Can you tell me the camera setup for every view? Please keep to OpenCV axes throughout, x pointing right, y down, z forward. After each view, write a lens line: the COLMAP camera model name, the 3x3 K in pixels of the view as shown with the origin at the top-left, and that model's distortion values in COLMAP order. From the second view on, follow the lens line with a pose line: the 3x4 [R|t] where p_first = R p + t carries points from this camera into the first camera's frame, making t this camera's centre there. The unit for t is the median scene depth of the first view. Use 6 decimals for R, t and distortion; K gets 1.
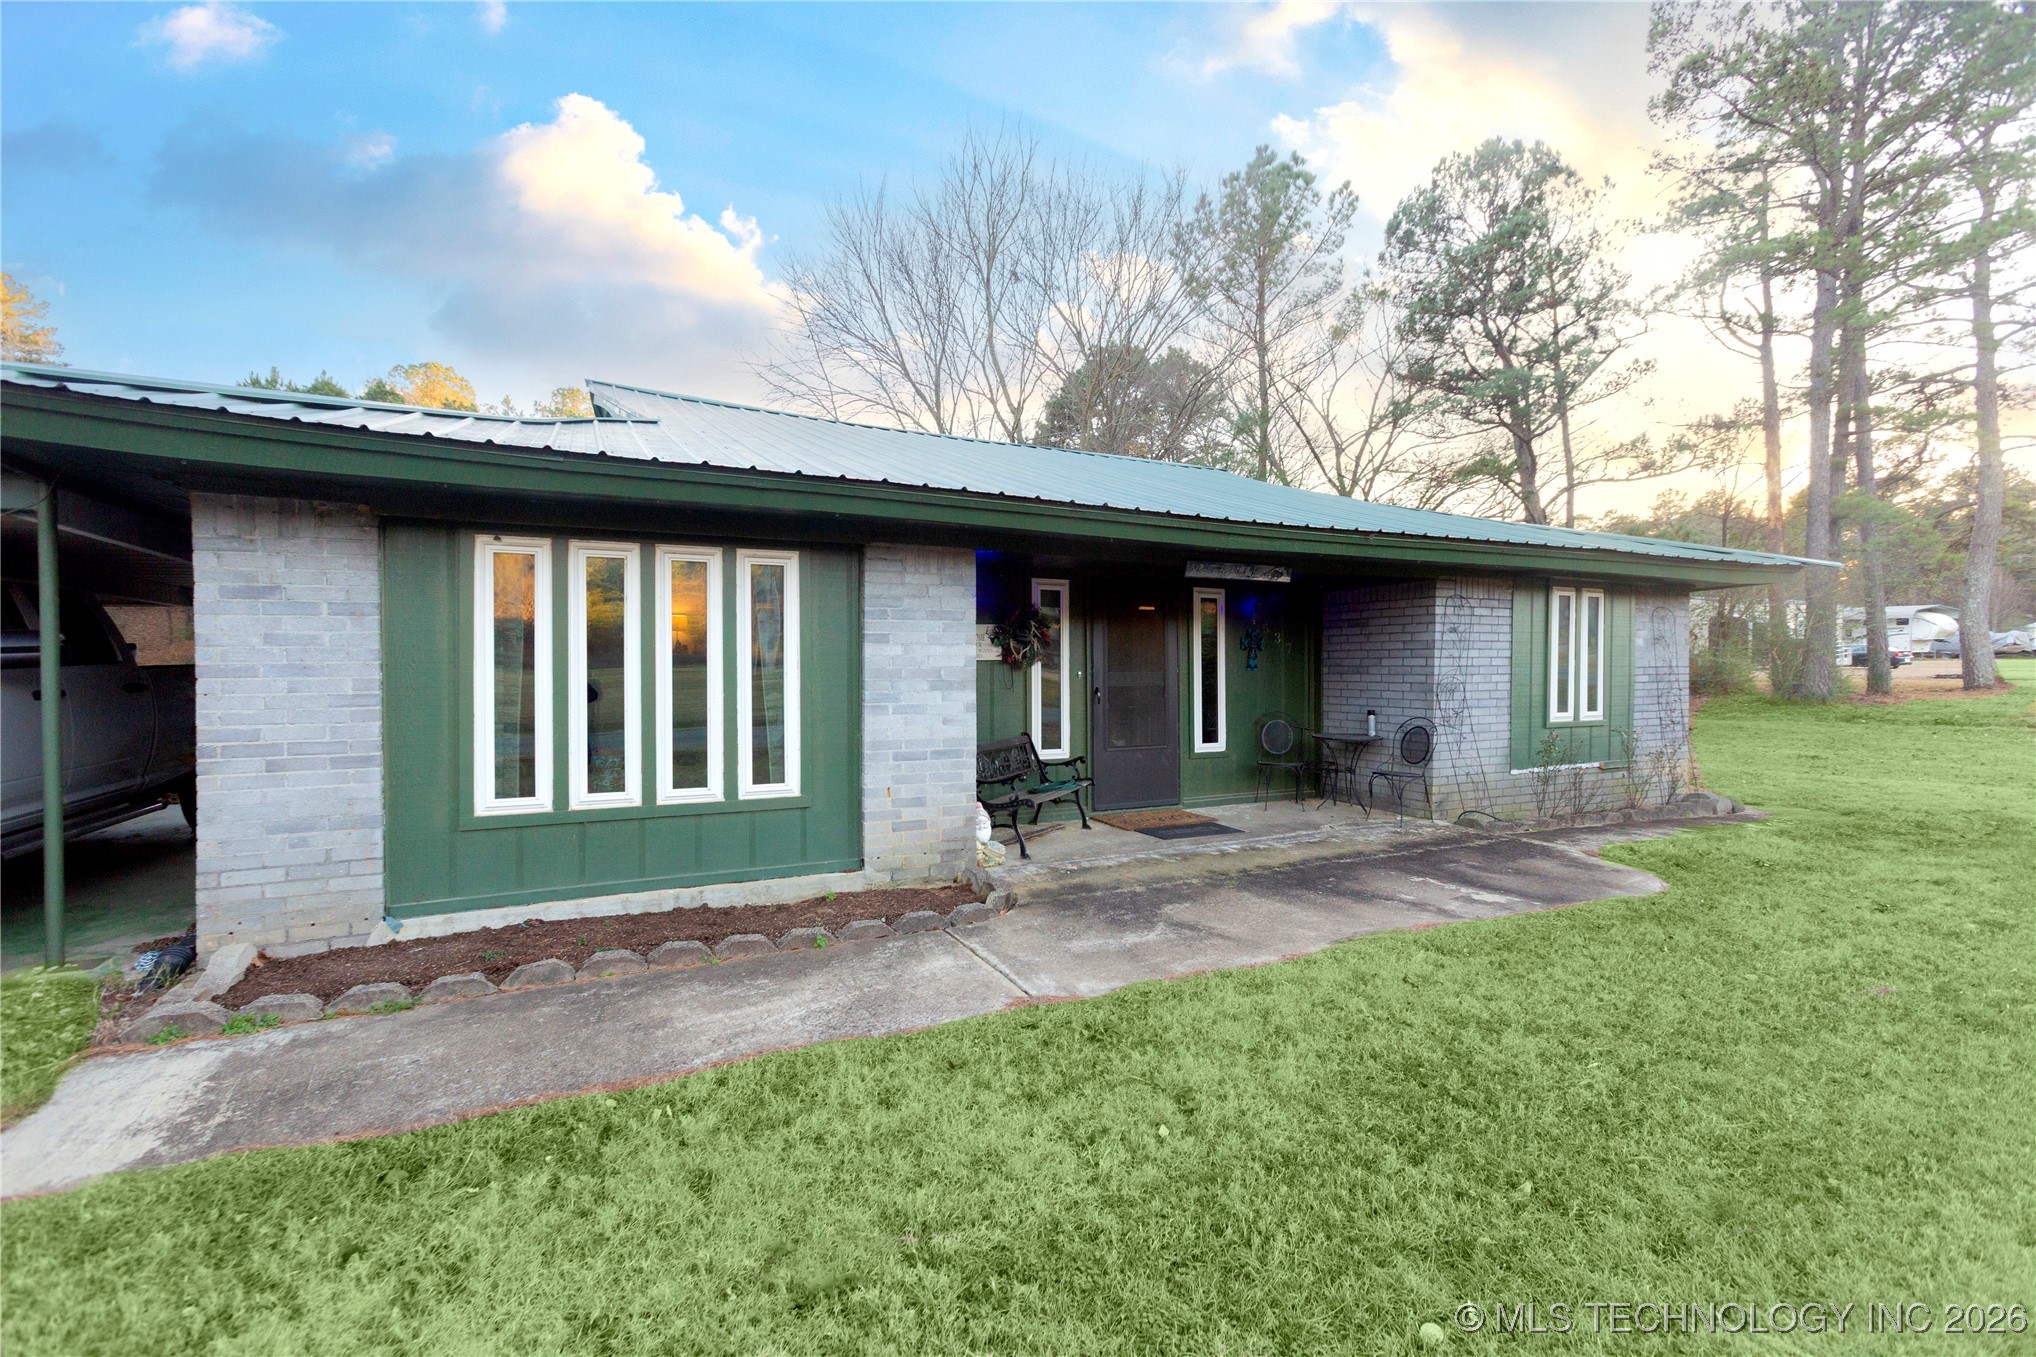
lens RADIAL K [[923.8, 0, 1001.1], [0, 923.8, 671.4], [0, 0, 1]] dist [0.000934, 0.004892]
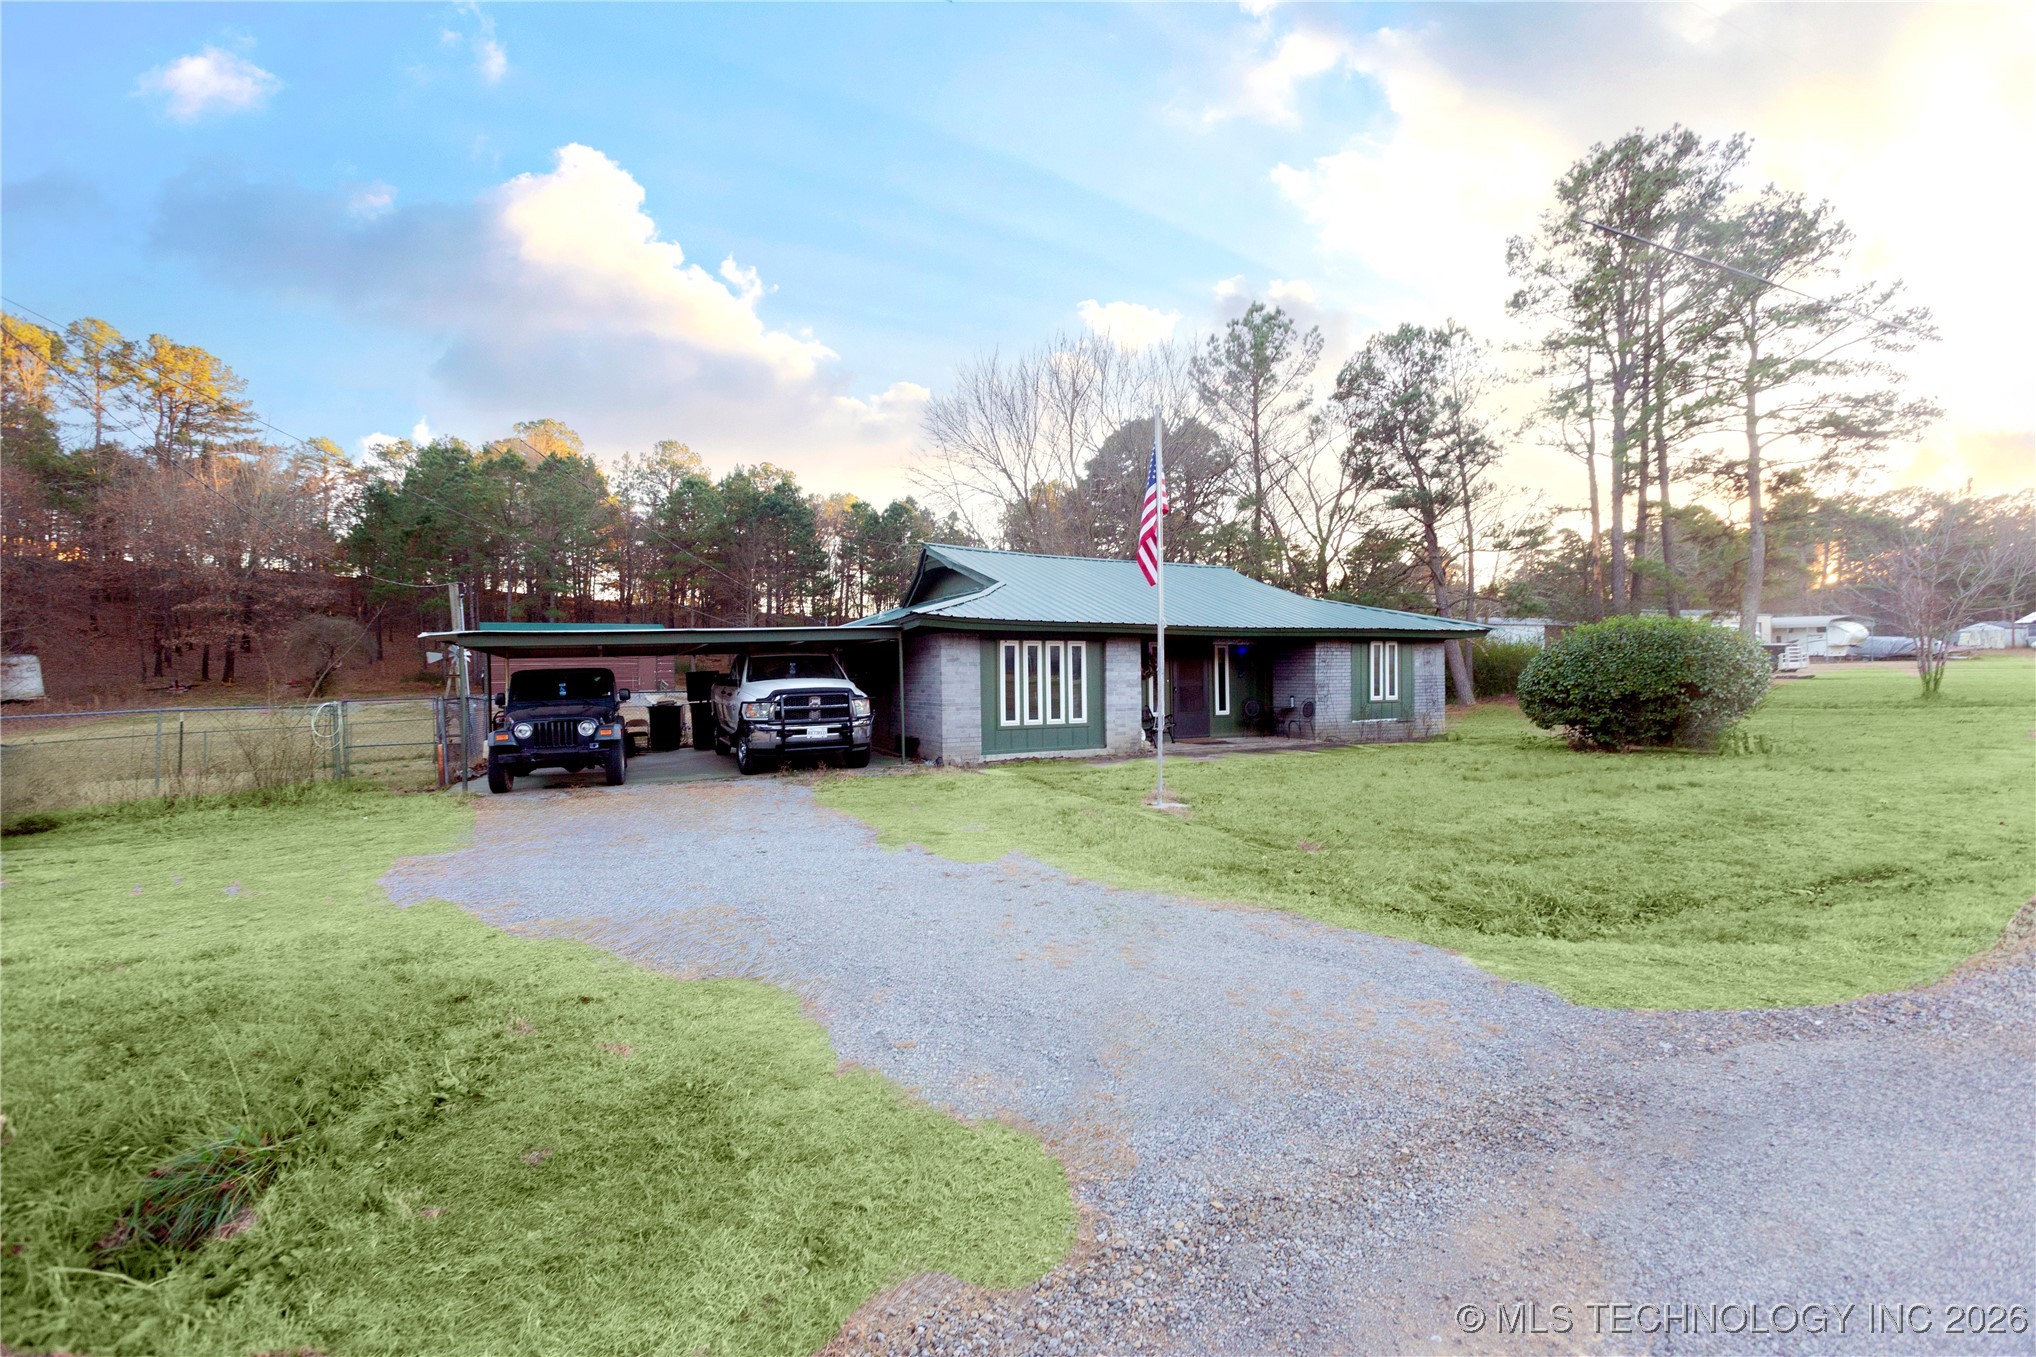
lens RADIAL K [[962.5, 0, 1018.0], [0, 962.5, 678.5], [0, 0, 1]] dist [0.002412, 0.013832]
pose [[0.999836, -0.010505, 0.014762, -0.316610], [0.010548, 0.999940, -0.002874, -0.001318], [-0.014731, 0.003029, 0.999887, -1.385397]]
